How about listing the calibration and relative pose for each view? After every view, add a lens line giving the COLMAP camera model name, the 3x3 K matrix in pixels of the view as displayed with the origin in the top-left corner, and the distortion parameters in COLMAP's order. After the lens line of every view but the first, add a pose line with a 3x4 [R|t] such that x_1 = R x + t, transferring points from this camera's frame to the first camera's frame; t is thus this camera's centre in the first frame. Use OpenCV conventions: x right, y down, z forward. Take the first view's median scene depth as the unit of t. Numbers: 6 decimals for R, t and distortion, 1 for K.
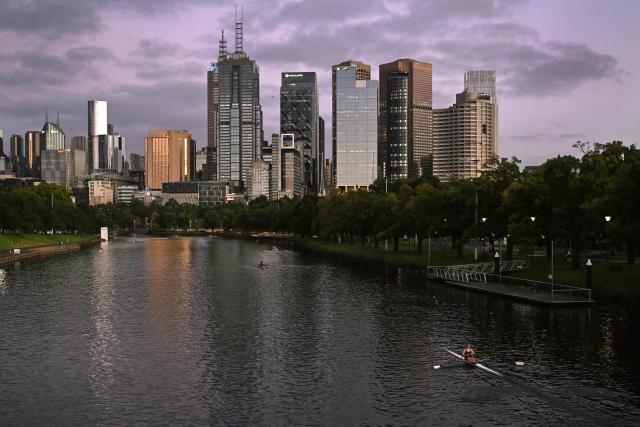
lens RADIAL K [[1344.4, 0, 320.0], [0, 1344.4, 214.1], [0, 0, 1]] dist [0.162721, 0.000000]
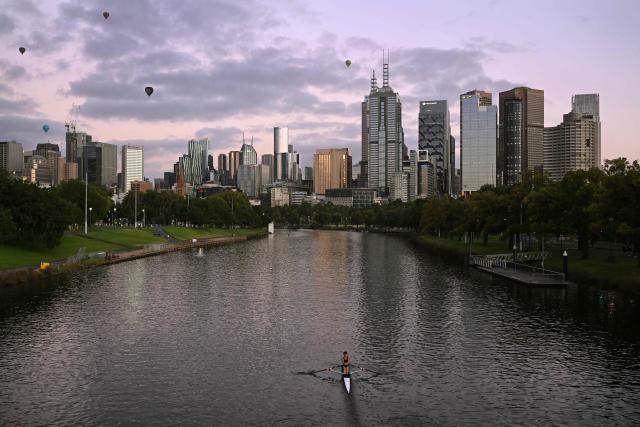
lens RADIAL K [[1344.4, 0, 320.0], [0, 1344.4, 213.3], [0, 0, 1]] dist [0.162721, 0.000000]
pose [[0.945196, 0.002561, -0.326494, 0.299468], [0.000007, 0.999969, 0.007863, -0.009947], [0.326504, -0.007434, 0.945167, -0.230576]]
